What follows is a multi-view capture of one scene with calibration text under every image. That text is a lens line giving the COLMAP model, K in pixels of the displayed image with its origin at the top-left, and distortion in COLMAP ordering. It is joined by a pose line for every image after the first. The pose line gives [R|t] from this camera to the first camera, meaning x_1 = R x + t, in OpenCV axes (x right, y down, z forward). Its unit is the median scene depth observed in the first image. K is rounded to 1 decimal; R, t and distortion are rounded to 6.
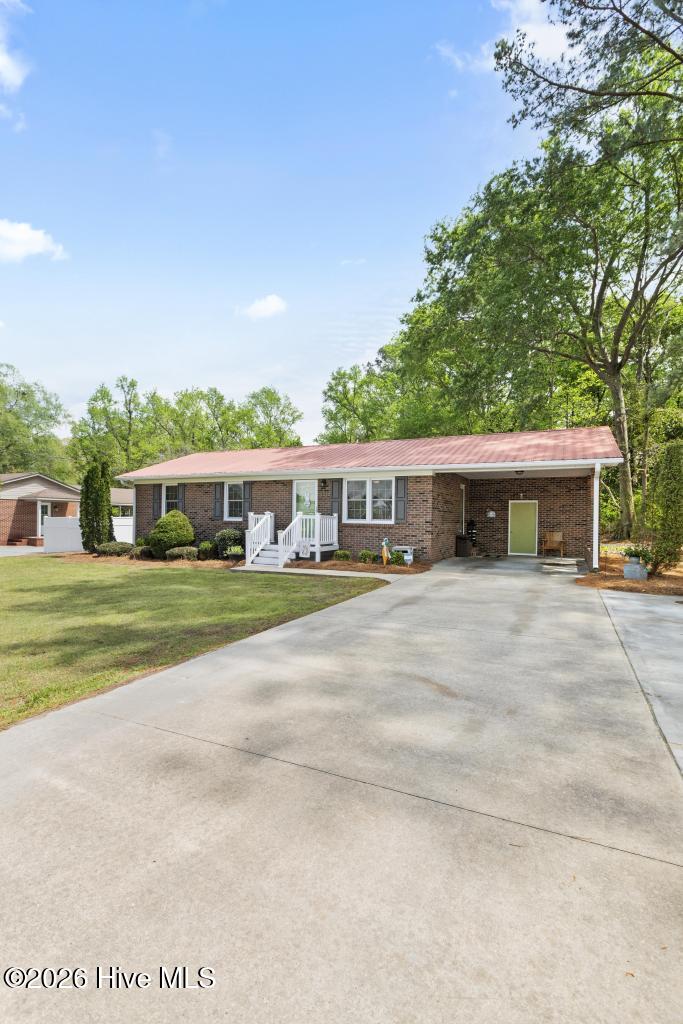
lens RADIAL K [[478.3, 0, 341.5], [0, 478.3, 512.0], [0, 0, 1]] dist [0.001240, -0.000379]
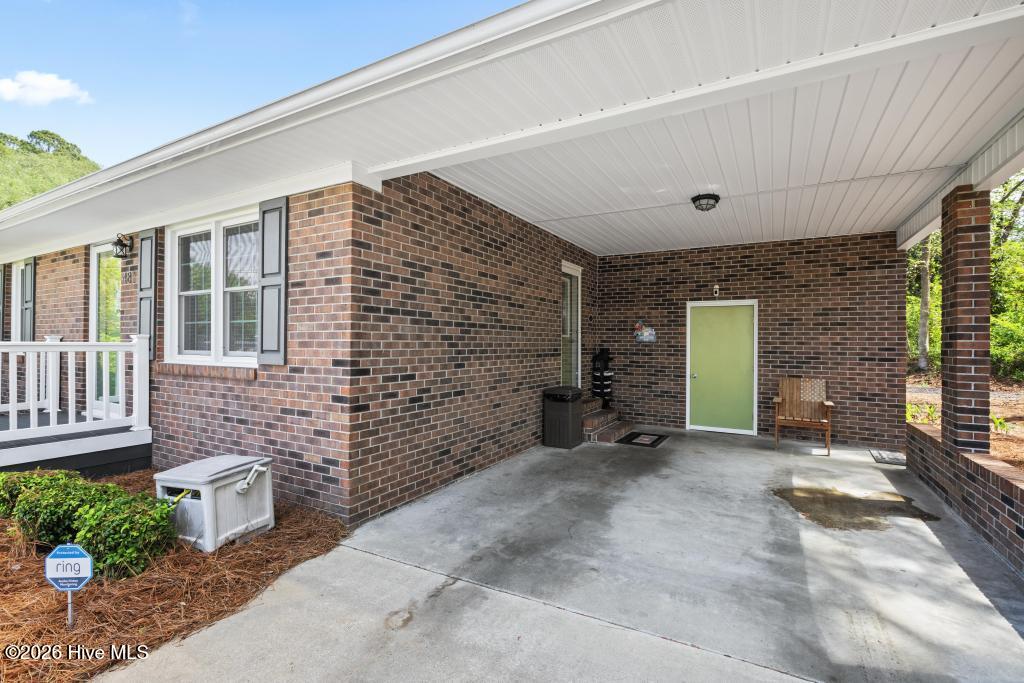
lens RADIAL K [[445.7, 0, 550.2], [0, 445.7, 343.4], [0, 0, 1]] dist [0.051755, -0.000044]
pose [[0.999675, -0.006956, -0.024530, 0.250652], [0.007275, 0.999890, 0.012914, 0.007112], [0.024438, -0.013089, 0.999616, 0.631471]]
